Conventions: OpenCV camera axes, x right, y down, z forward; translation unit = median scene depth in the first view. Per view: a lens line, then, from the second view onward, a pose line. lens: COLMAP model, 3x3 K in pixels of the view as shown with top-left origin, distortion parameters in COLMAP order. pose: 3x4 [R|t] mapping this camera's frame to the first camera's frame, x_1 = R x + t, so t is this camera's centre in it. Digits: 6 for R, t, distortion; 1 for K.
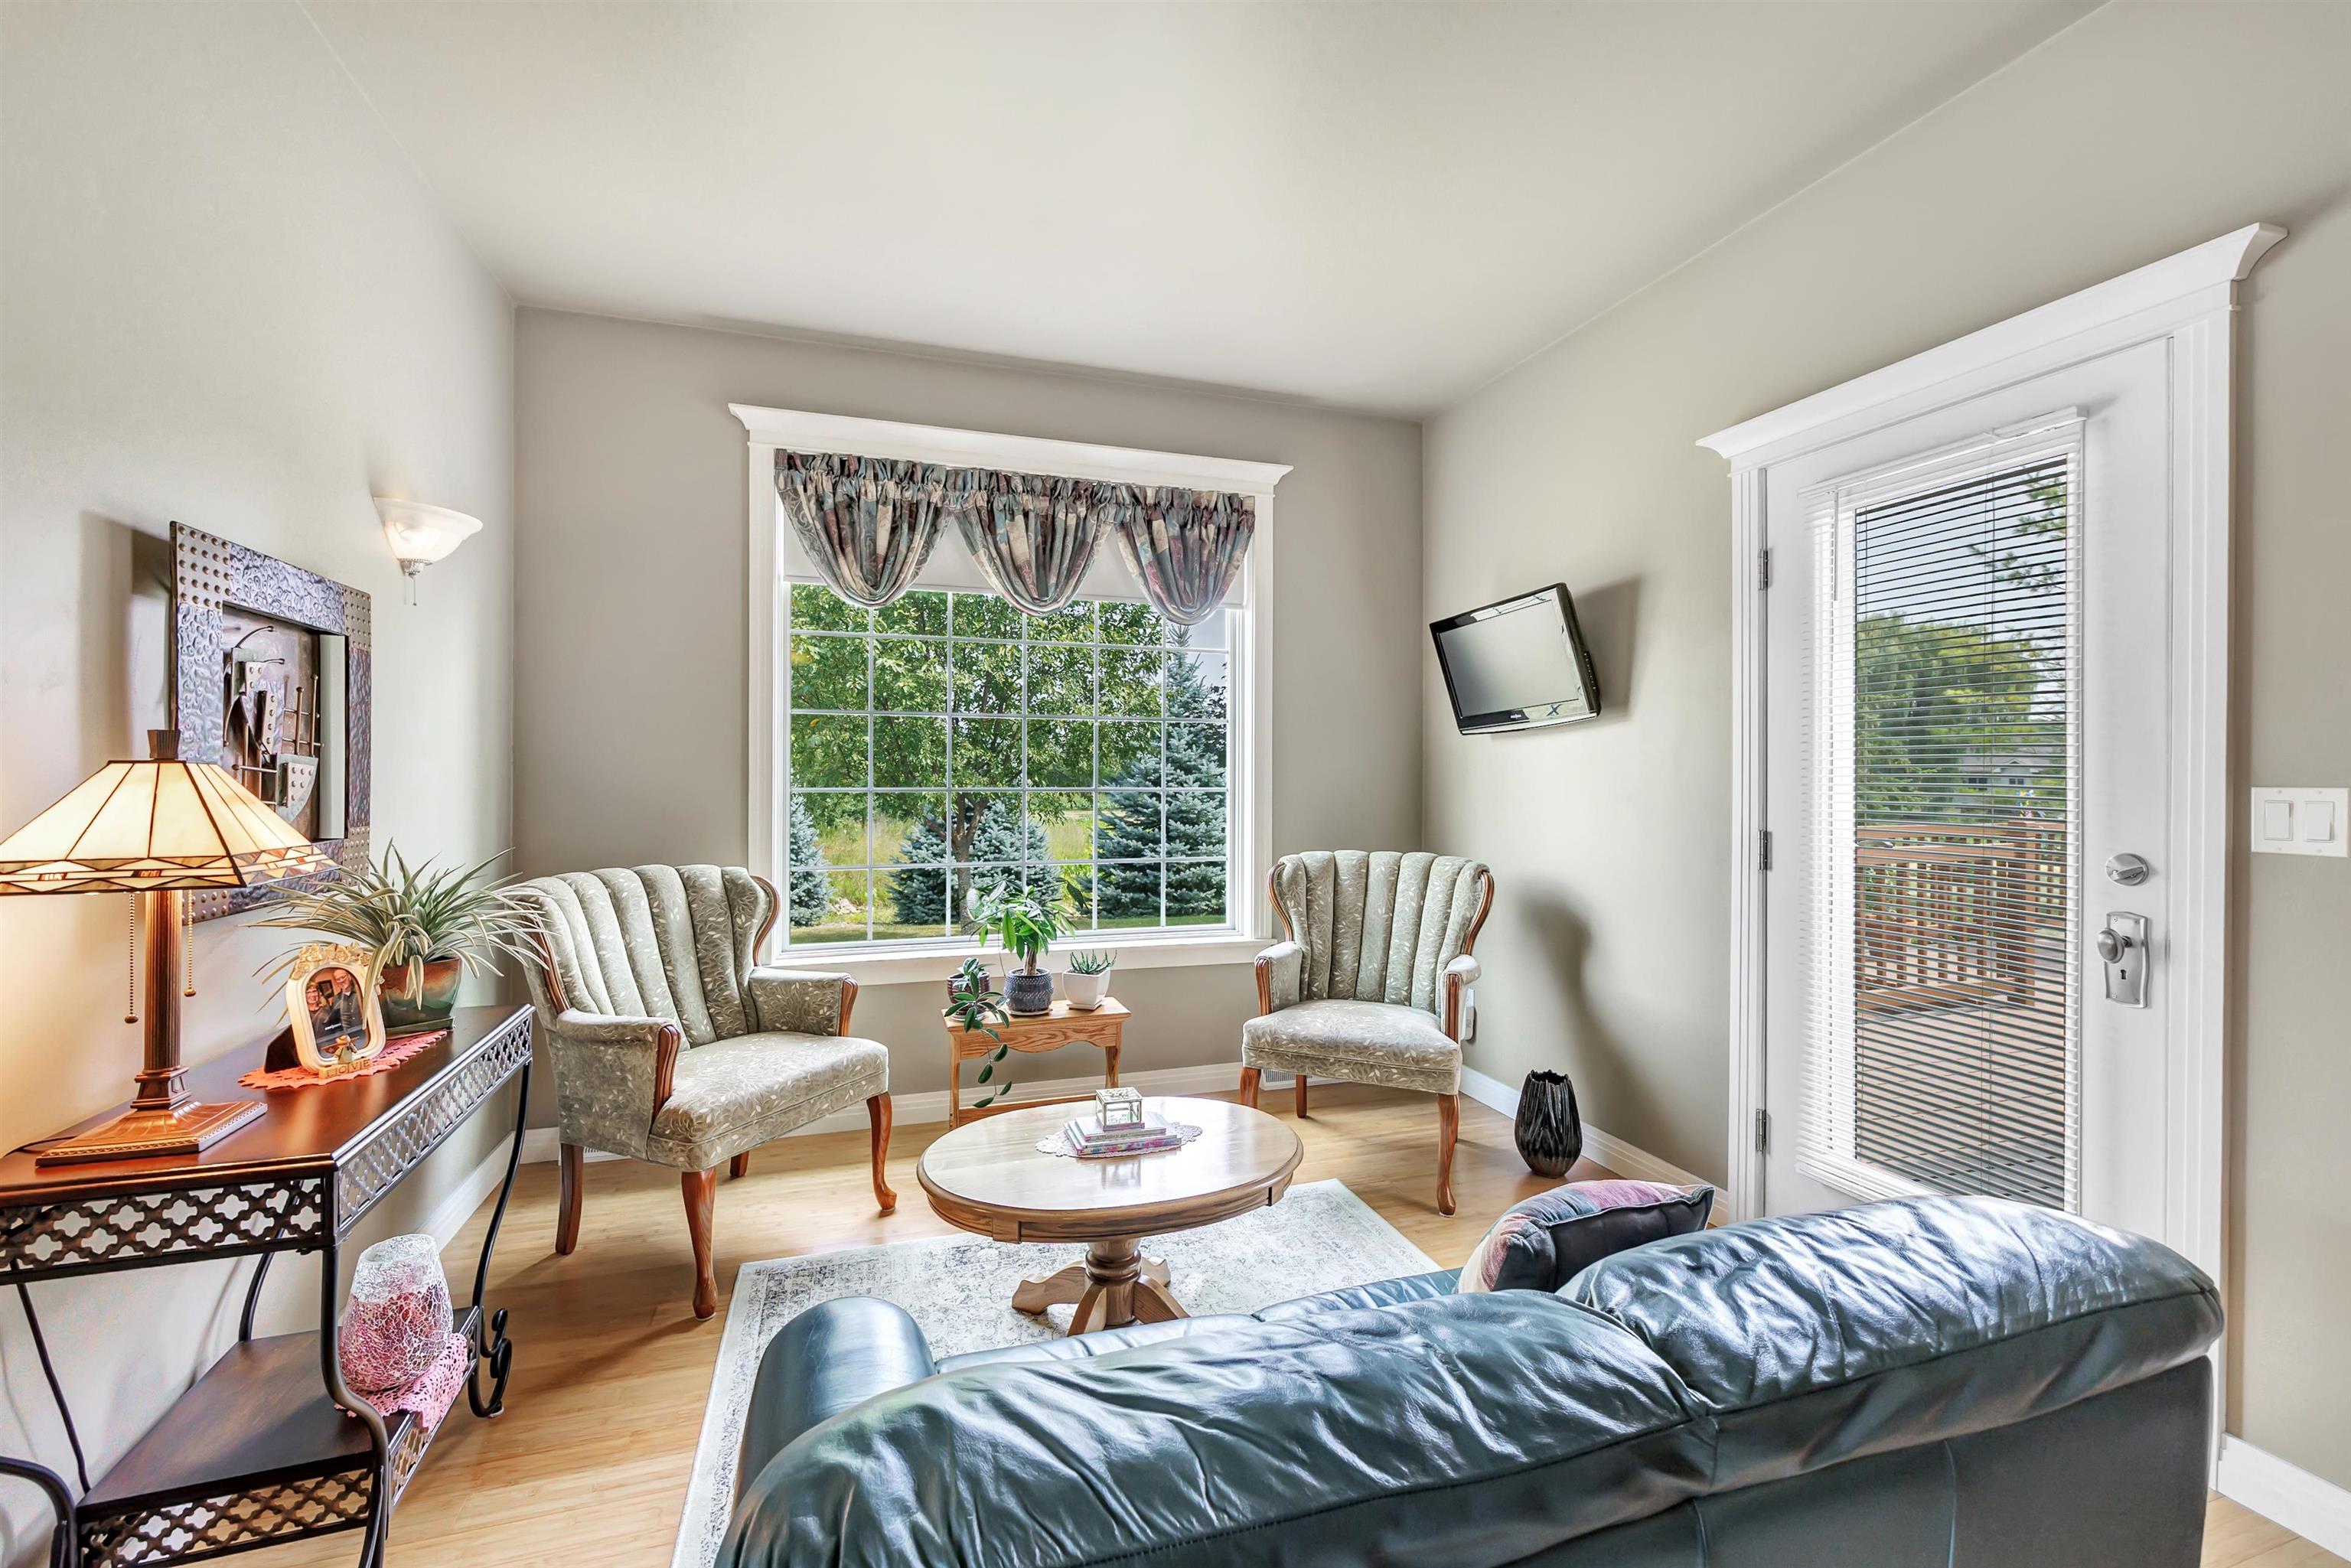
lens RADIAL K [[929.9, 0, 1140.3], [0, 929.9, 779.7], [0, 0, 1]] dist [-0.000030, 0.000106]
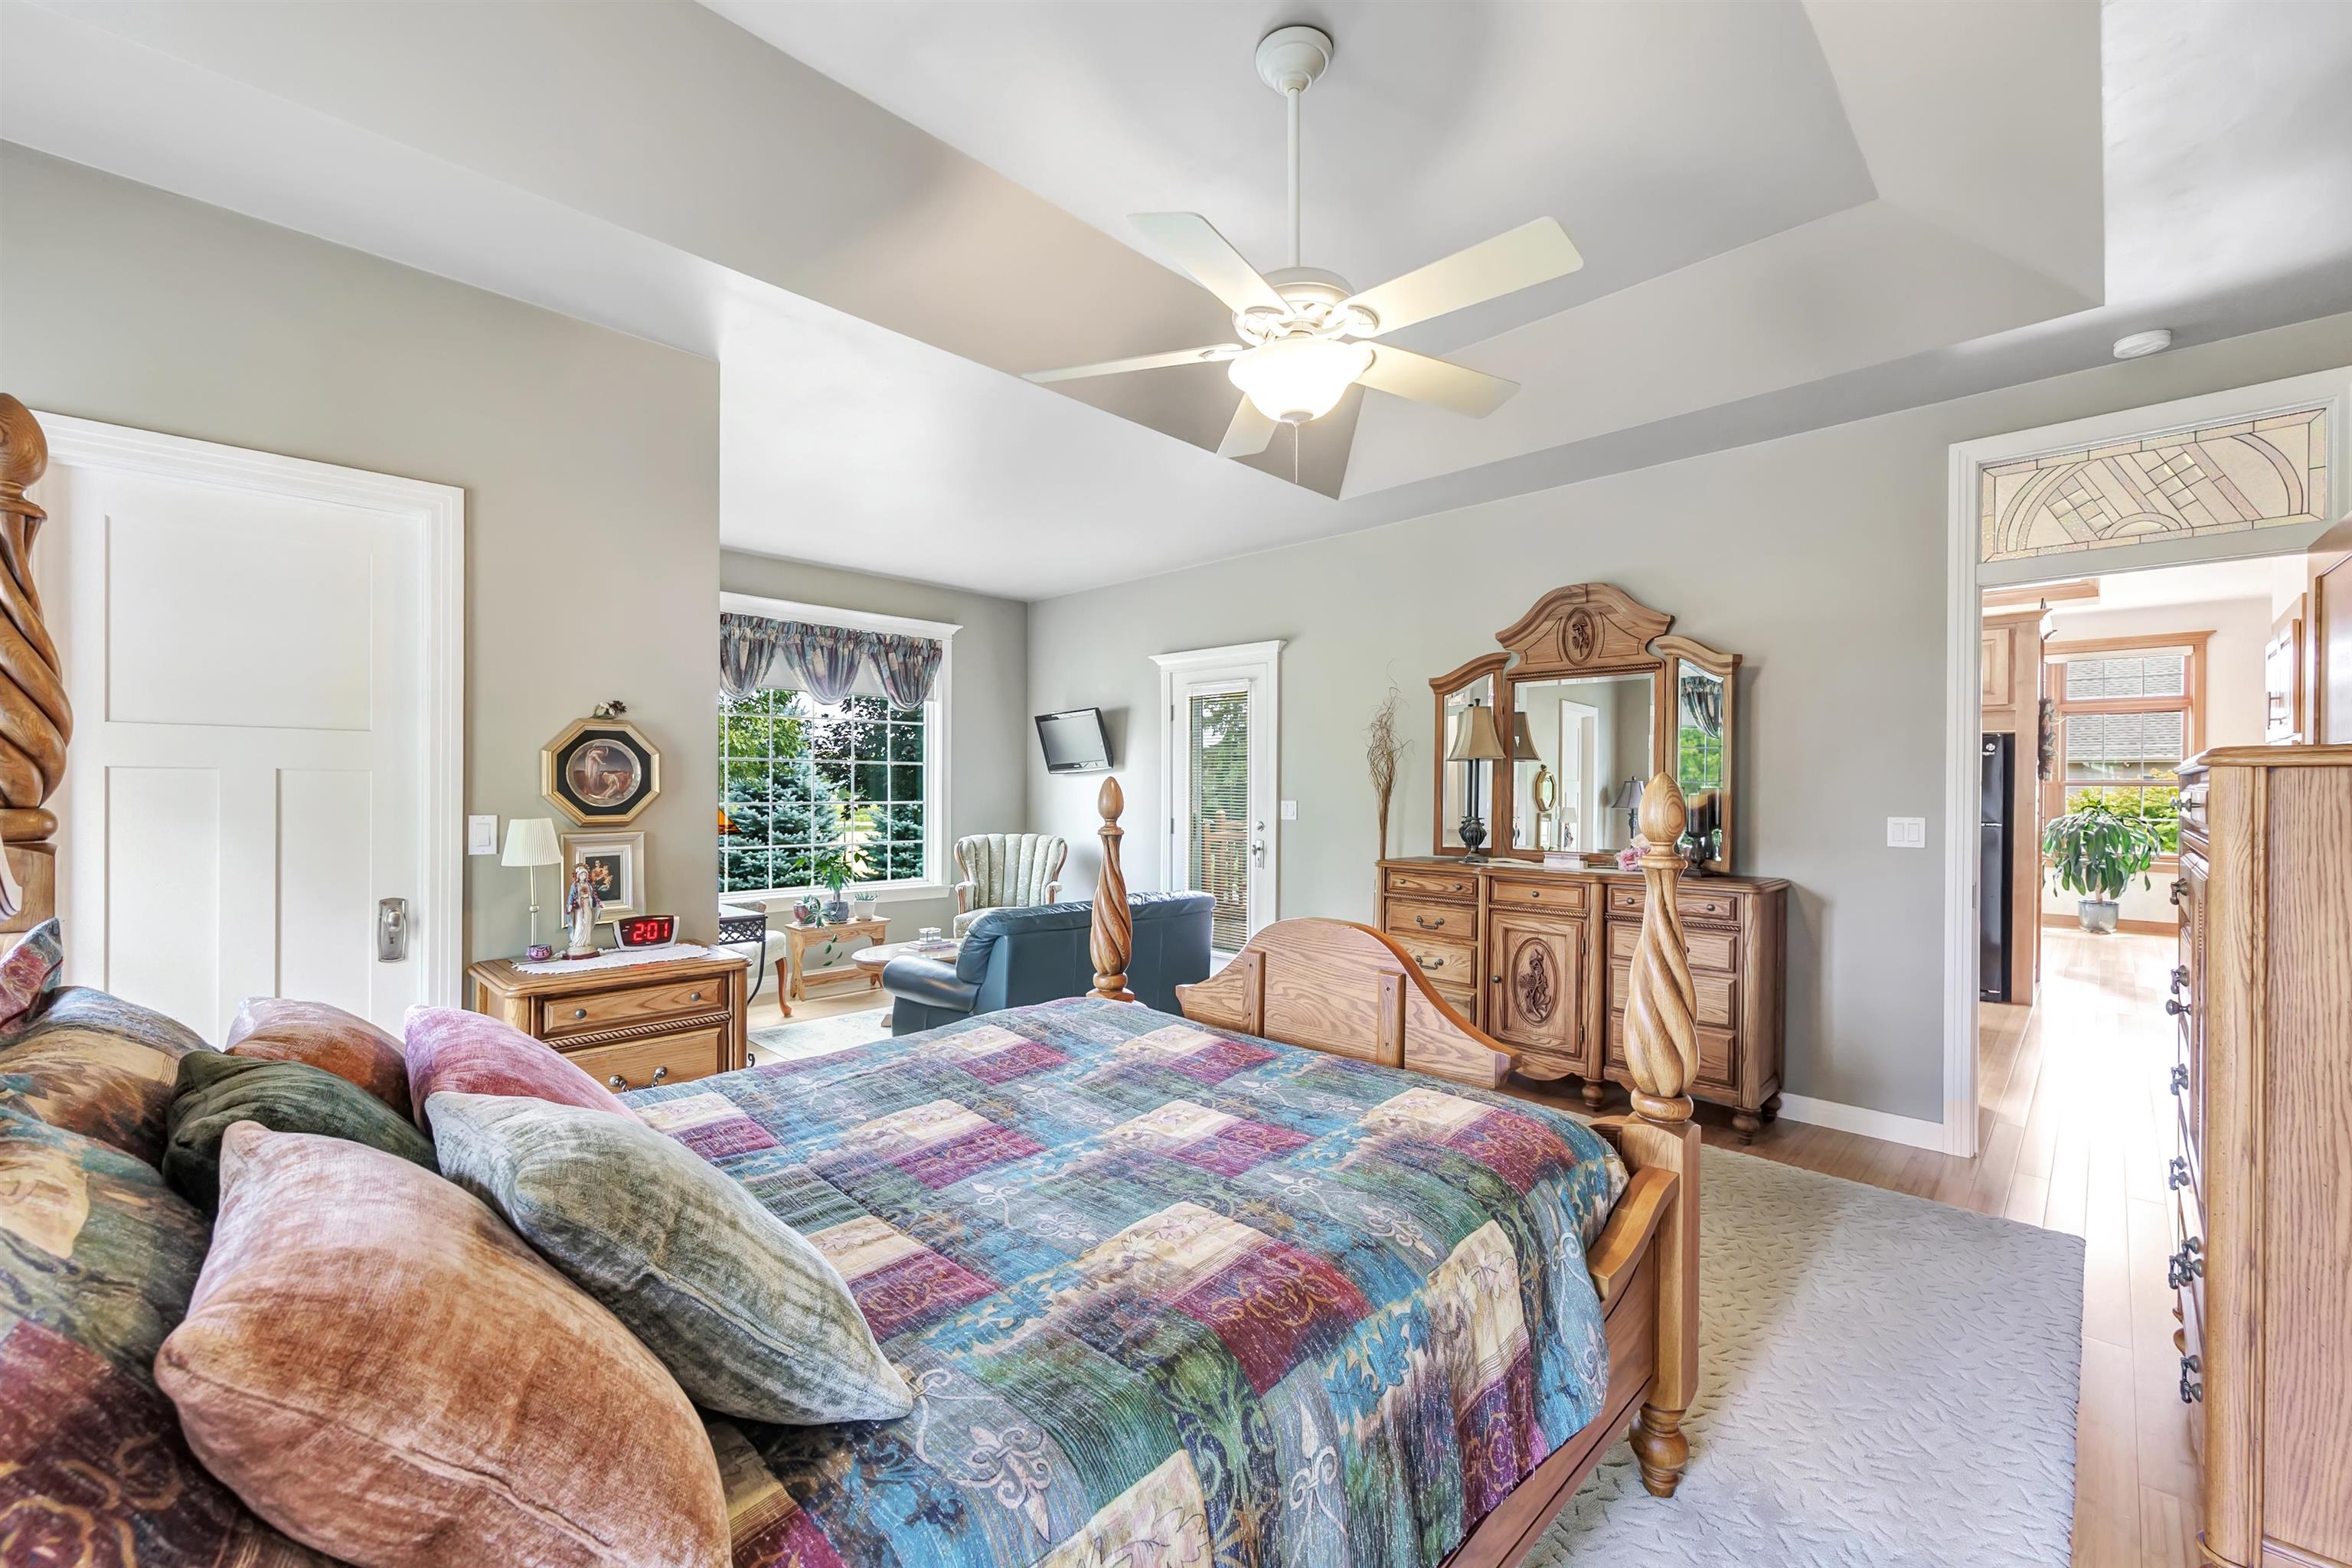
lens RADIAL K [[961.9, 0, 1140.1], [0, 961.9, 788.8], [0, 0, 1]] dist [-0.011756, -0.000130]
pose [[0.887858, 0.000185, 0.460118, -0.437719], [0.000411, 0.999999, -0.001194, -0.014887], [-0.460118, 0.001249, 0.887857, -0.929615]]
